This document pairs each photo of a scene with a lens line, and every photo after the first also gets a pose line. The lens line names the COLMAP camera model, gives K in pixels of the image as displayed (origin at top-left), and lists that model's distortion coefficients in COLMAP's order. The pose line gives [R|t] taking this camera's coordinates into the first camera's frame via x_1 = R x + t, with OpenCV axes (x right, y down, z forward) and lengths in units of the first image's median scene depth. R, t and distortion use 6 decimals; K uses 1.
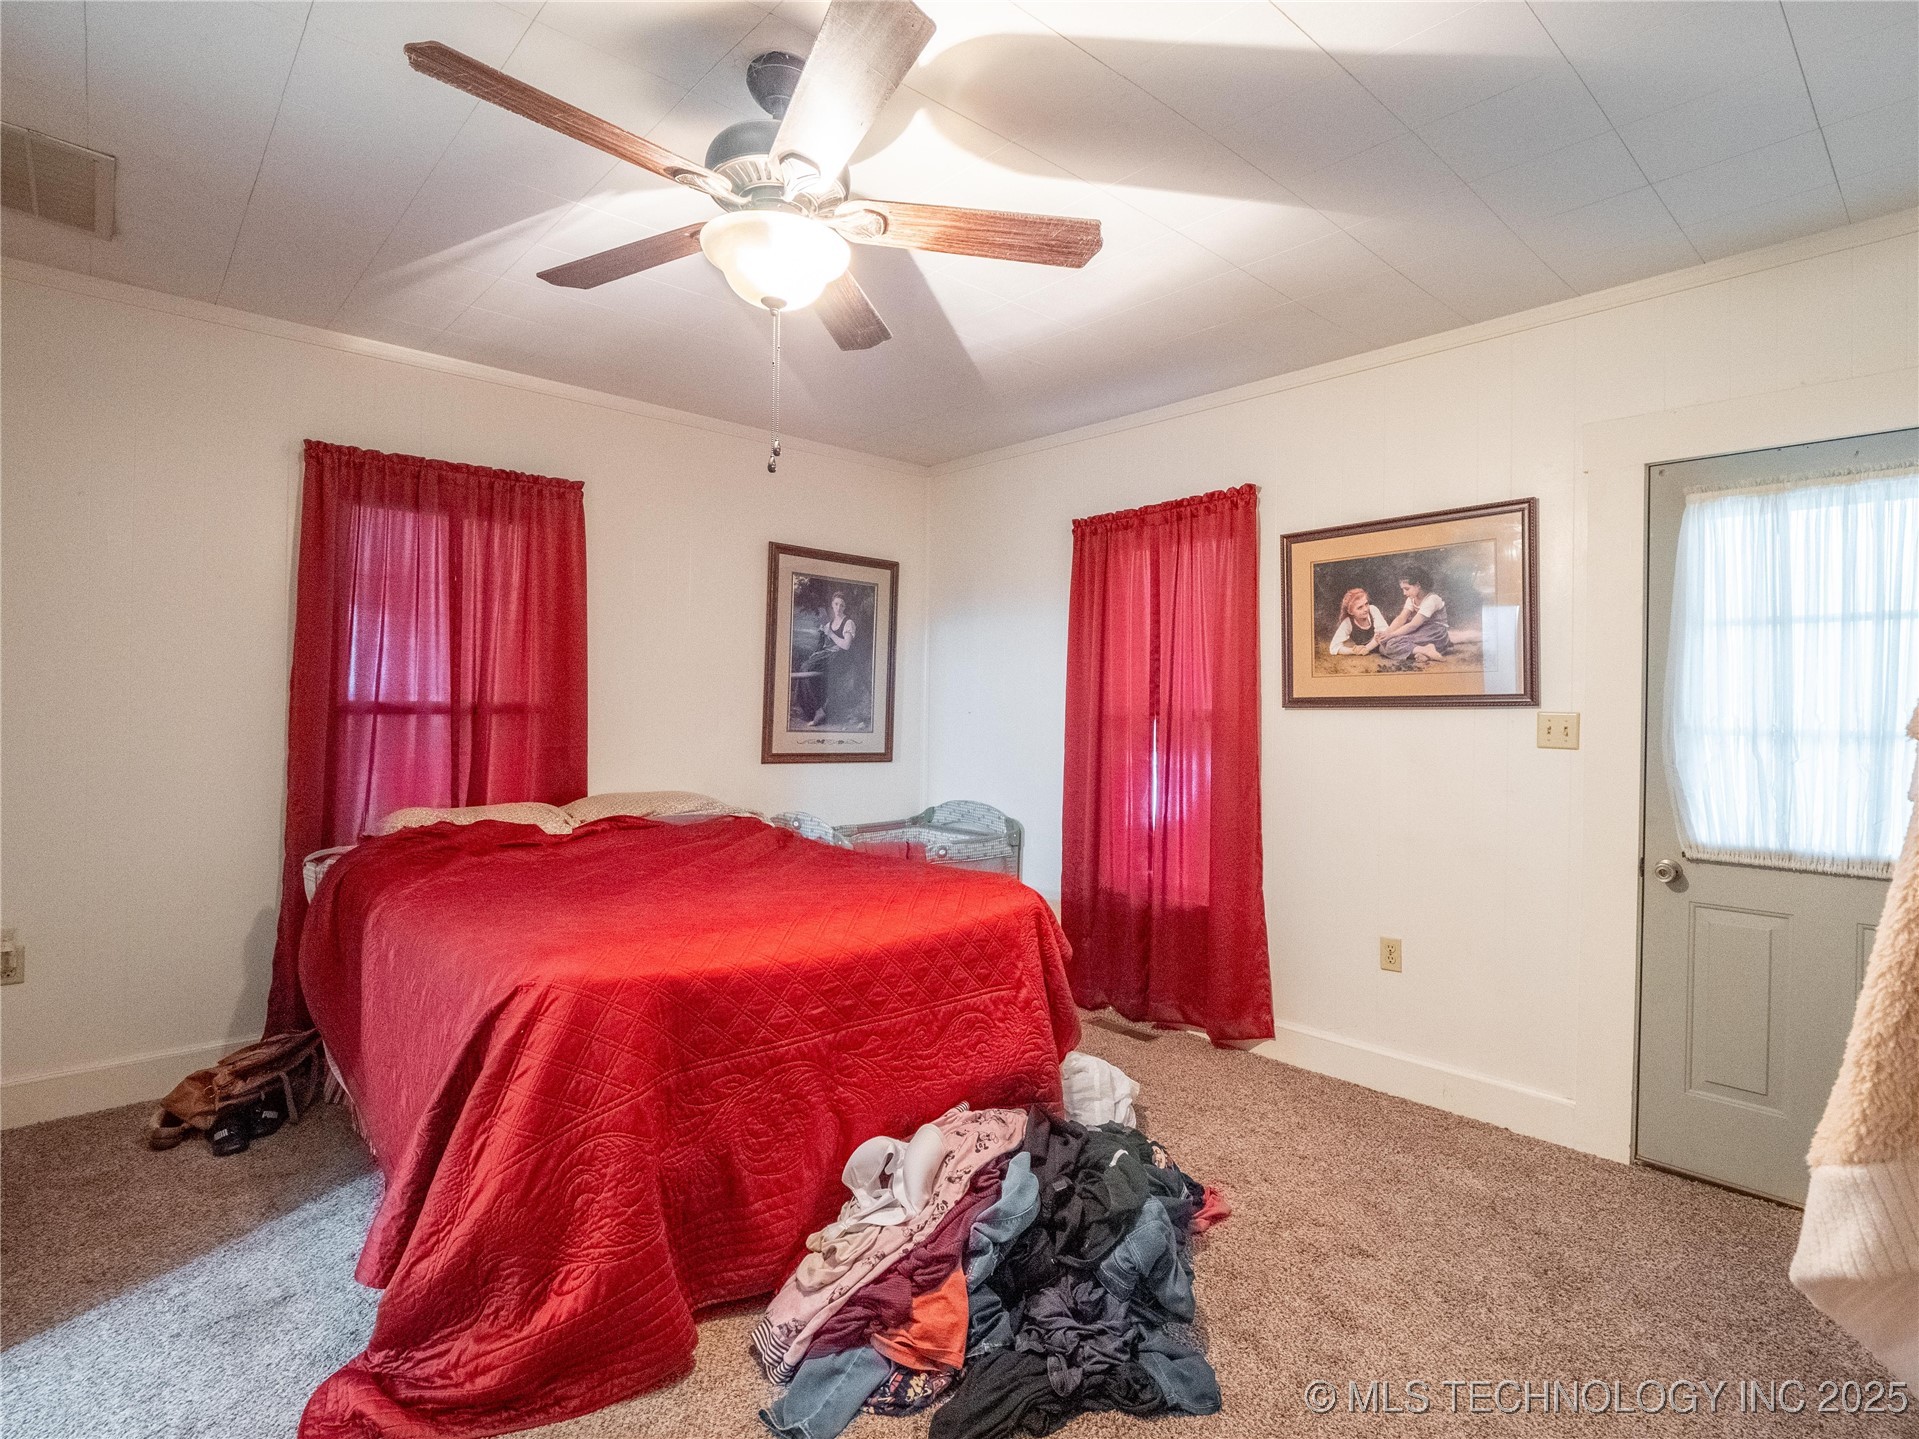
lens RADIAL K [[970.0, 0, 960.6], [0, 970.0, 707.8], [0, 0, 1]] dist [-0.013792, -0.000818]
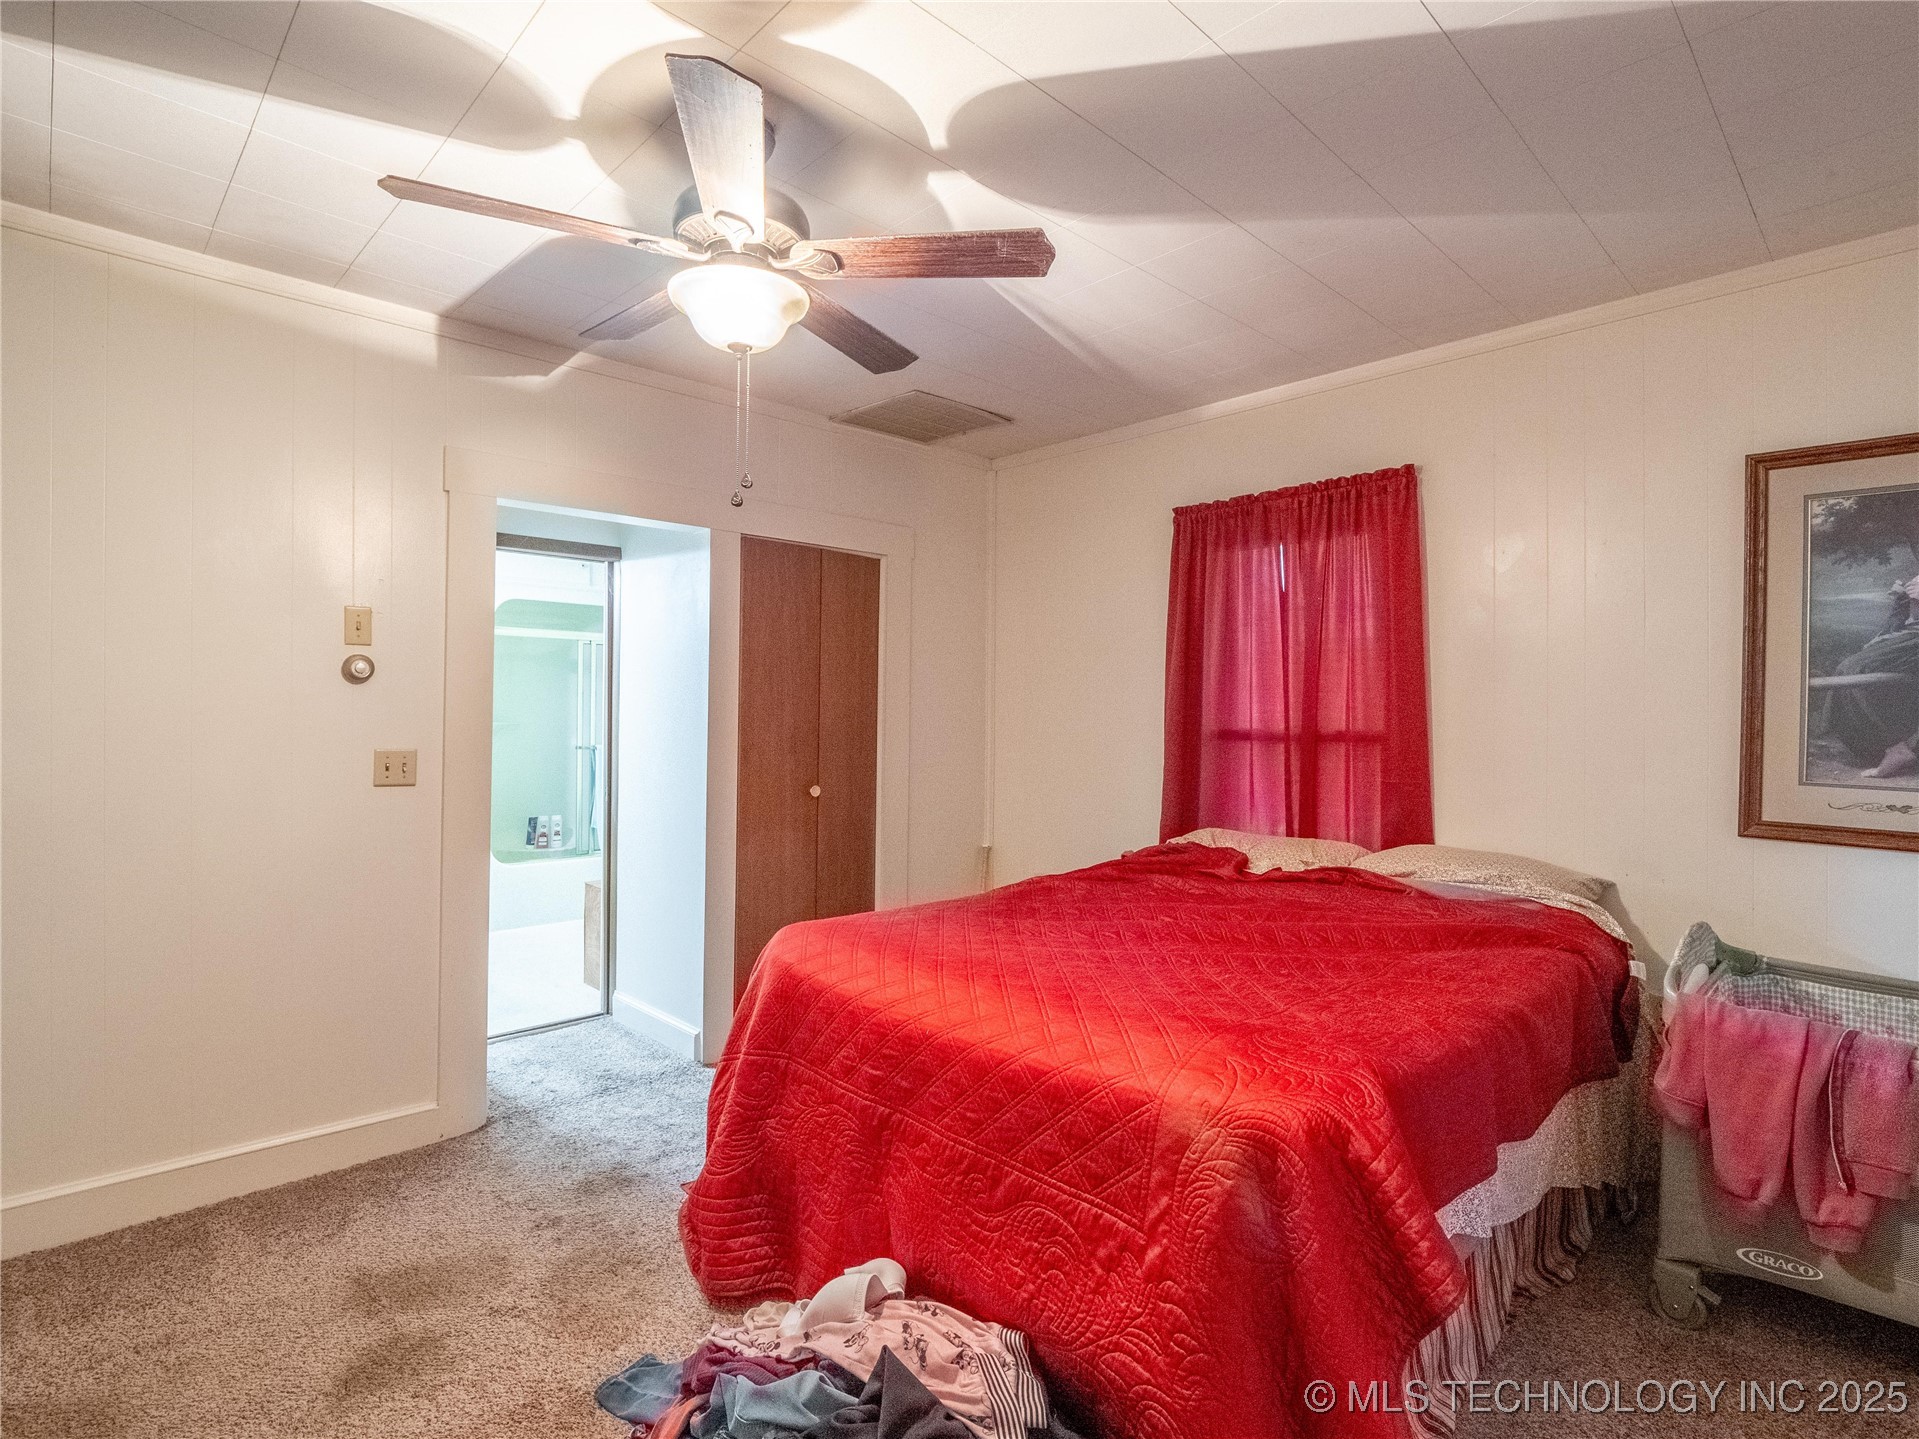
lens RADIAL K [[970.0, 0, 960.6], [0, 970.0, 707.8], [0, 0, 1]] dist [-0.013792, -0.000818]
pose [[0.019940, -0.023927, -0.999515, 0.430582], [-0.012428, 0.999630, -0.024178, -0.000002], [0.999724, 0.012904, 0.019635, 0.609316]]
